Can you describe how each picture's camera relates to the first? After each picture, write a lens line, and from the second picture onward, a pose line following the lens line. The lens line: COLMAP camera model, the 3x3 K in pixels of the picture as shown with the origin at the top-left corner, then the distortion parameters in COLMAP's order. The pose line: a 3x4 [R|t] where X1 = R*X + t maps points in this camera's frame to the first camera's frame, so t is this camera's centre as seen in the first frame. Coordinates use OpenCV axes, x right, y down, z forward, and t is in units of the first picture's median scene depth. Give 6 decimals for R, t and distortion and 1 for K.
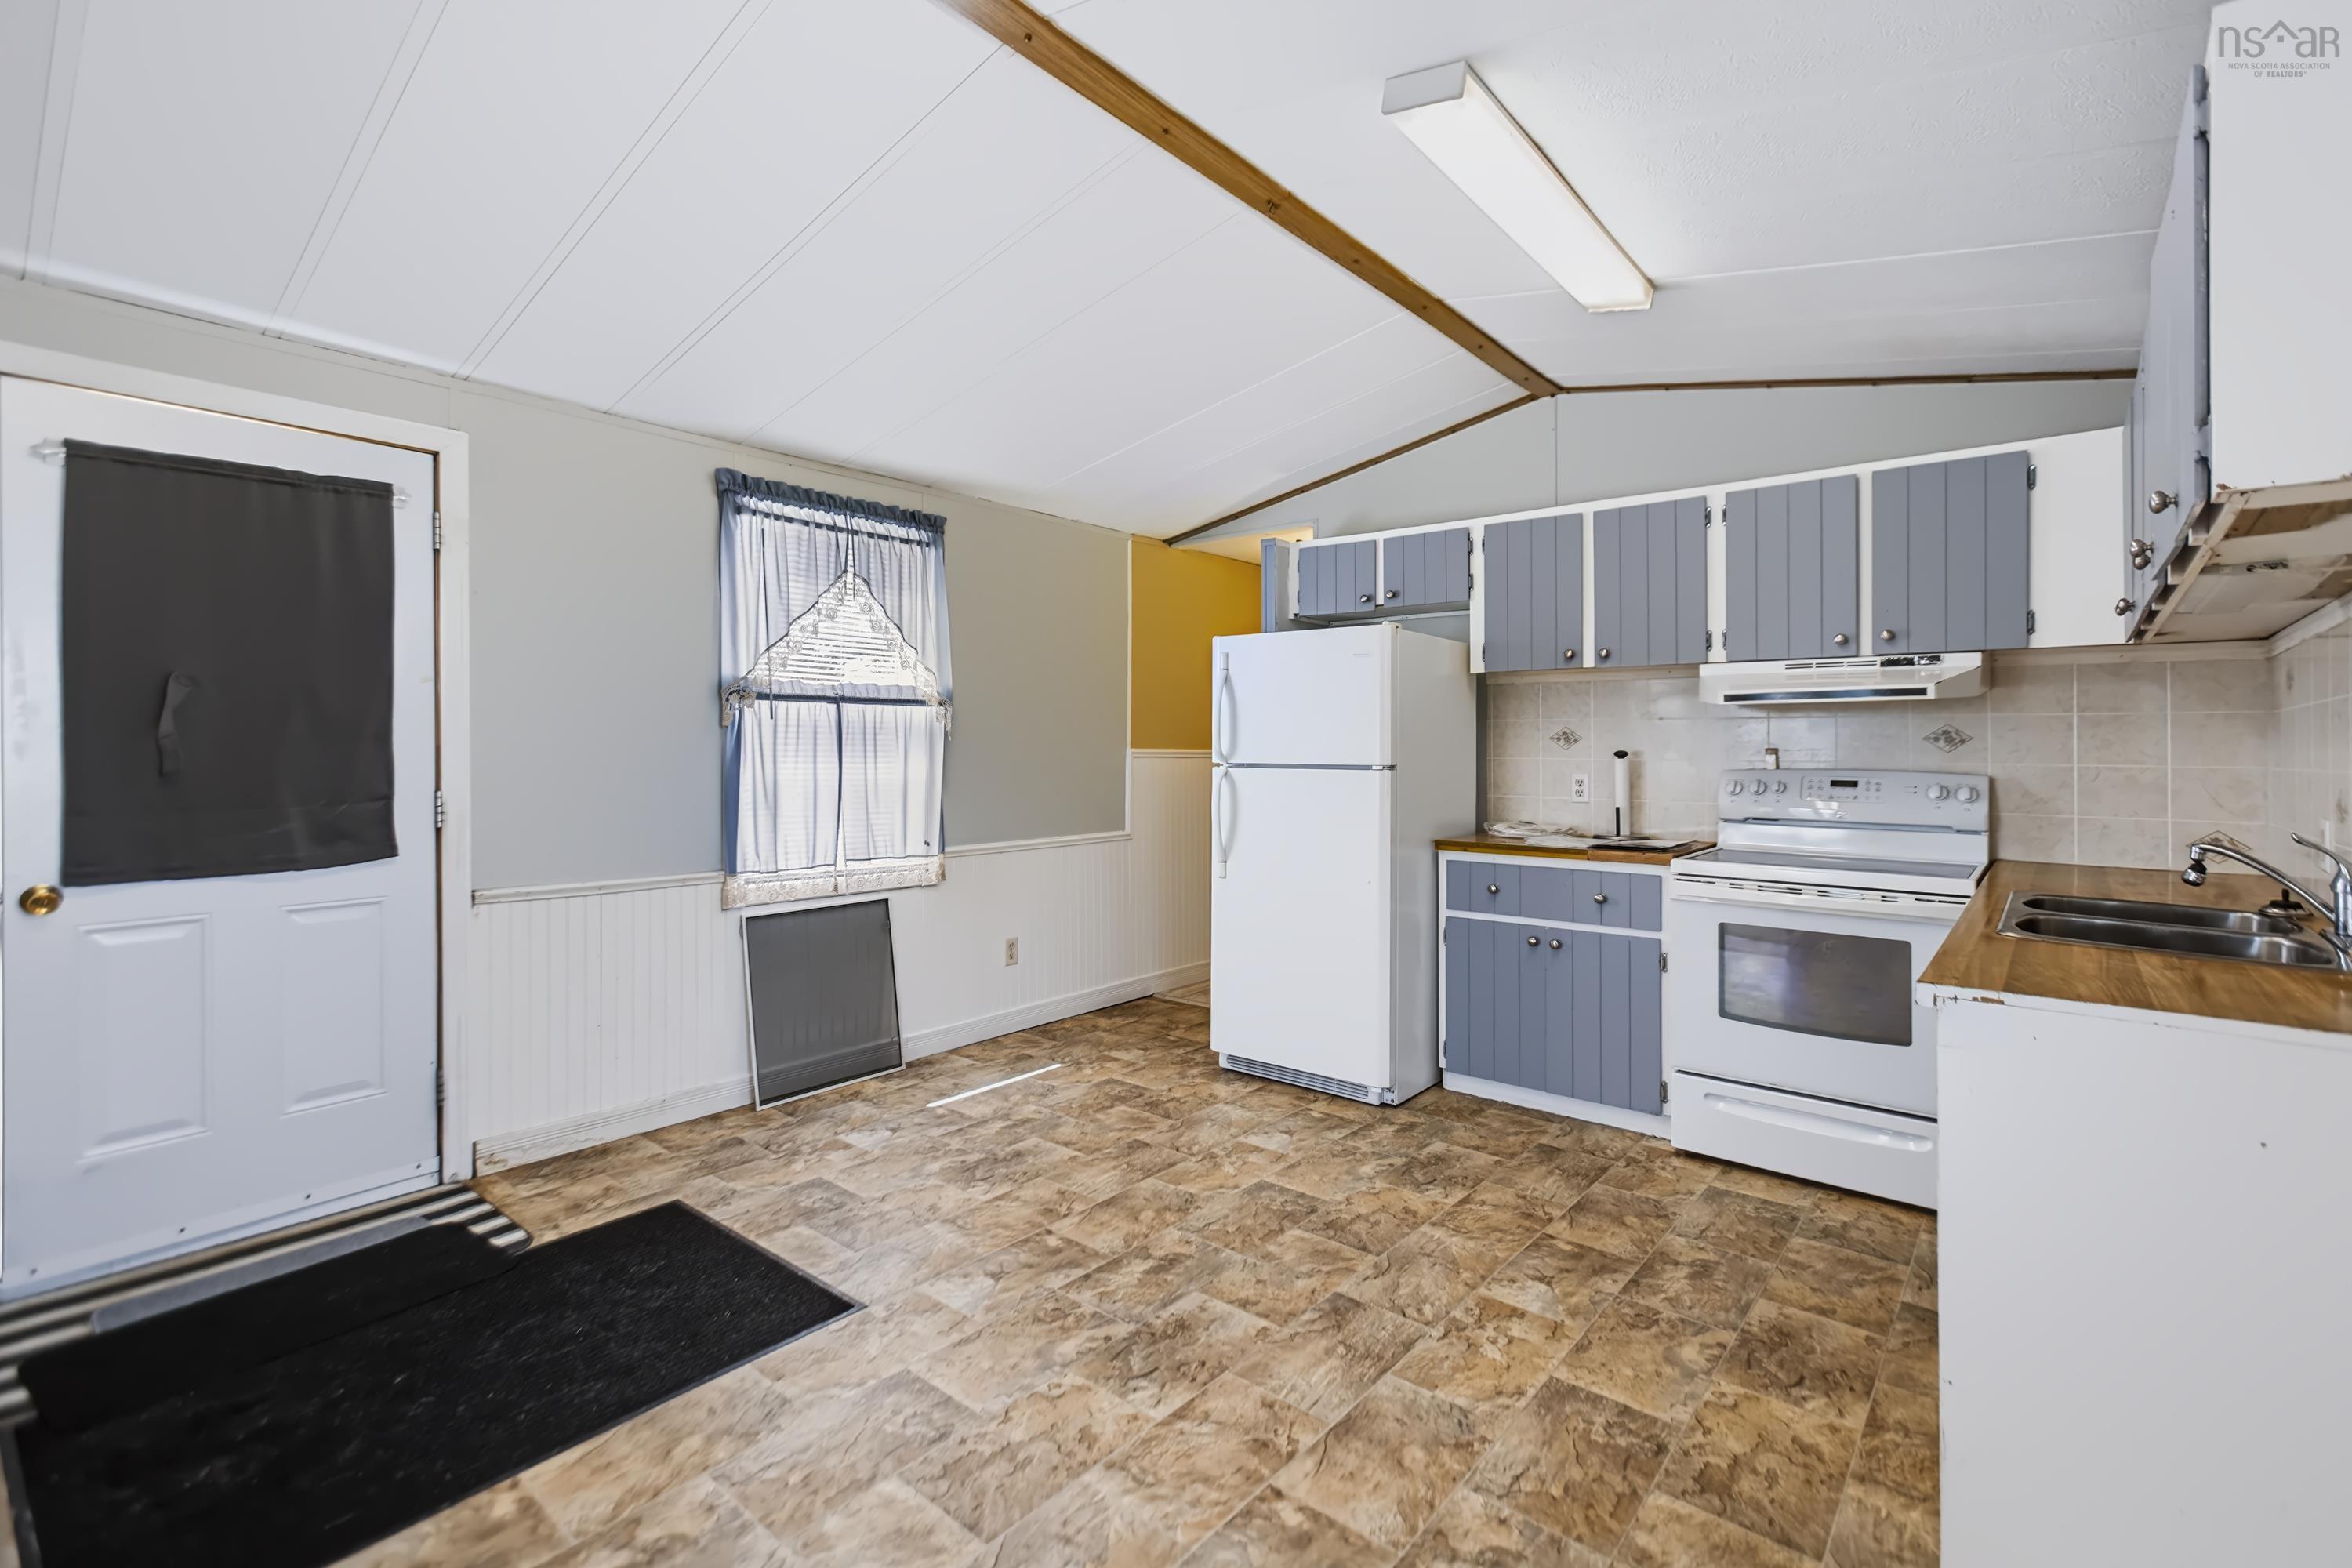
lens RADIAL K [[1045.8, 0, 1218.2], [0, 1045.8, 737.5], [0, 0, 1]] dist [-0.017972, 0.011618]
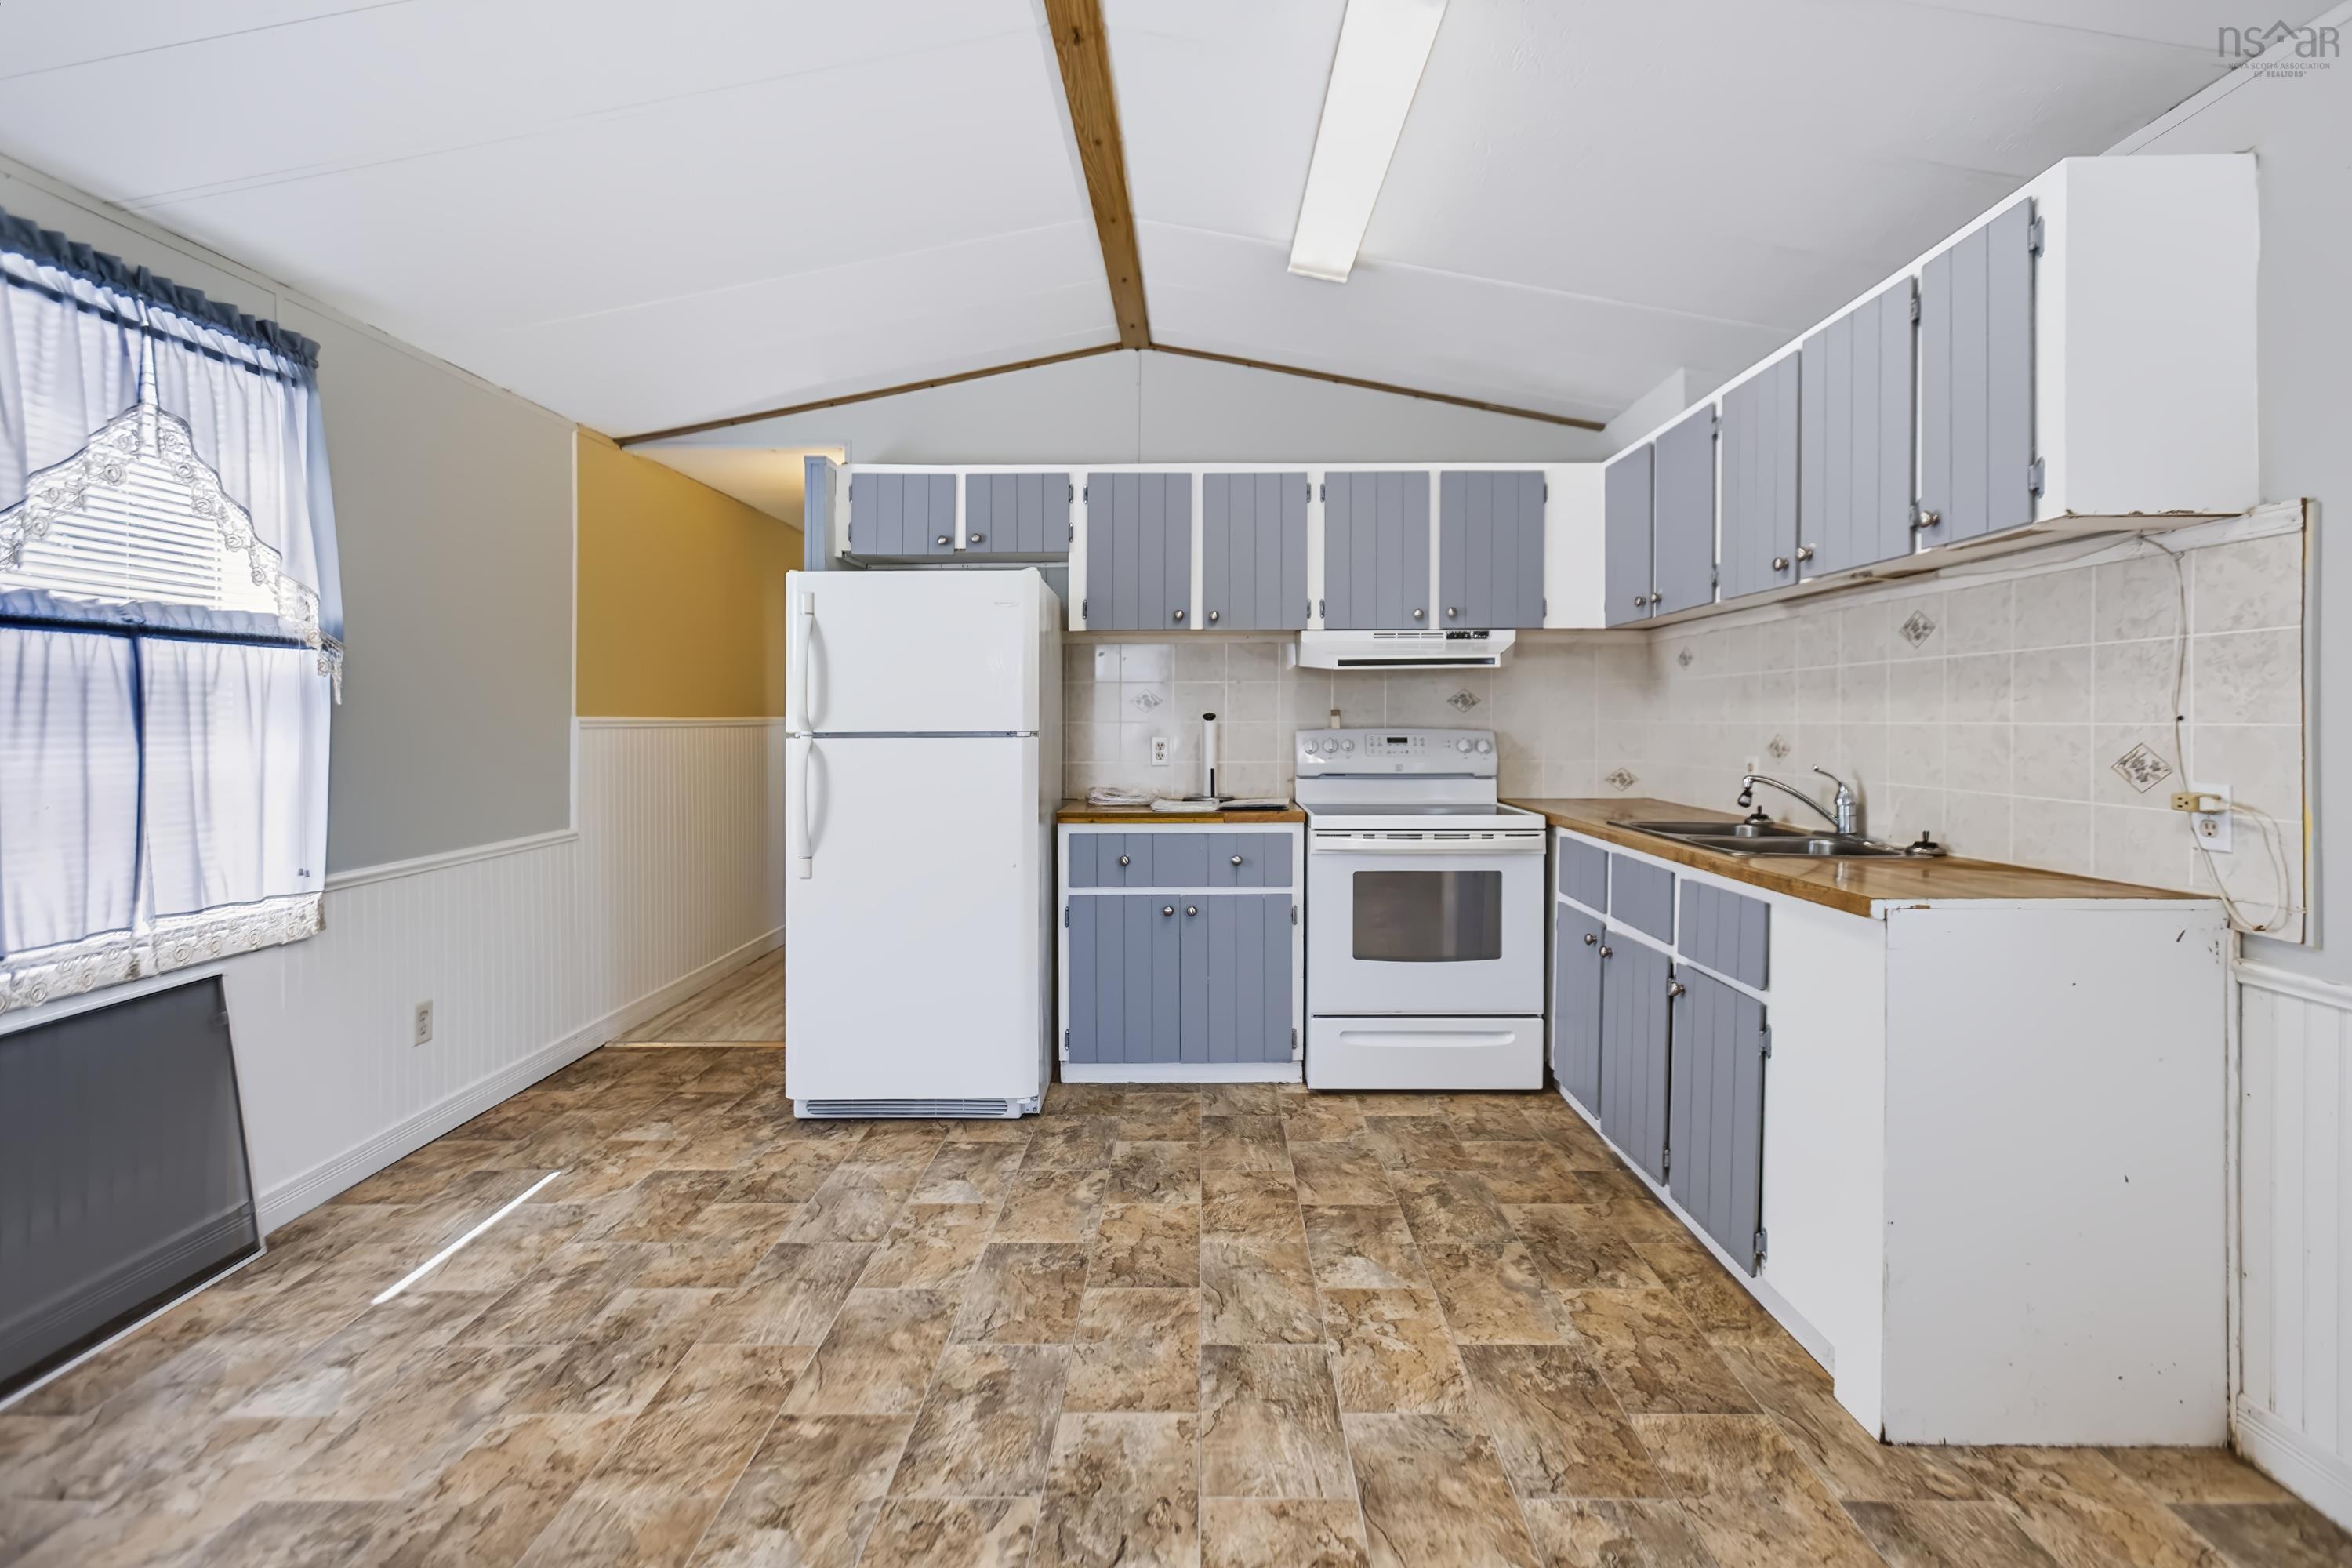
lens RADIAL K [[1045.8, 0, 1168.4], [0, 1045.8, 718.8], [0, 0, 1]] dist [-0.017972, 0.011618]
pose [[0.782643, -0.010230, 0.622386, -0.303412], [0.001844, 0.999899, 0.014117, 0.003866], [-0.622468, -0.009901, 0.782583, 0.245779]]
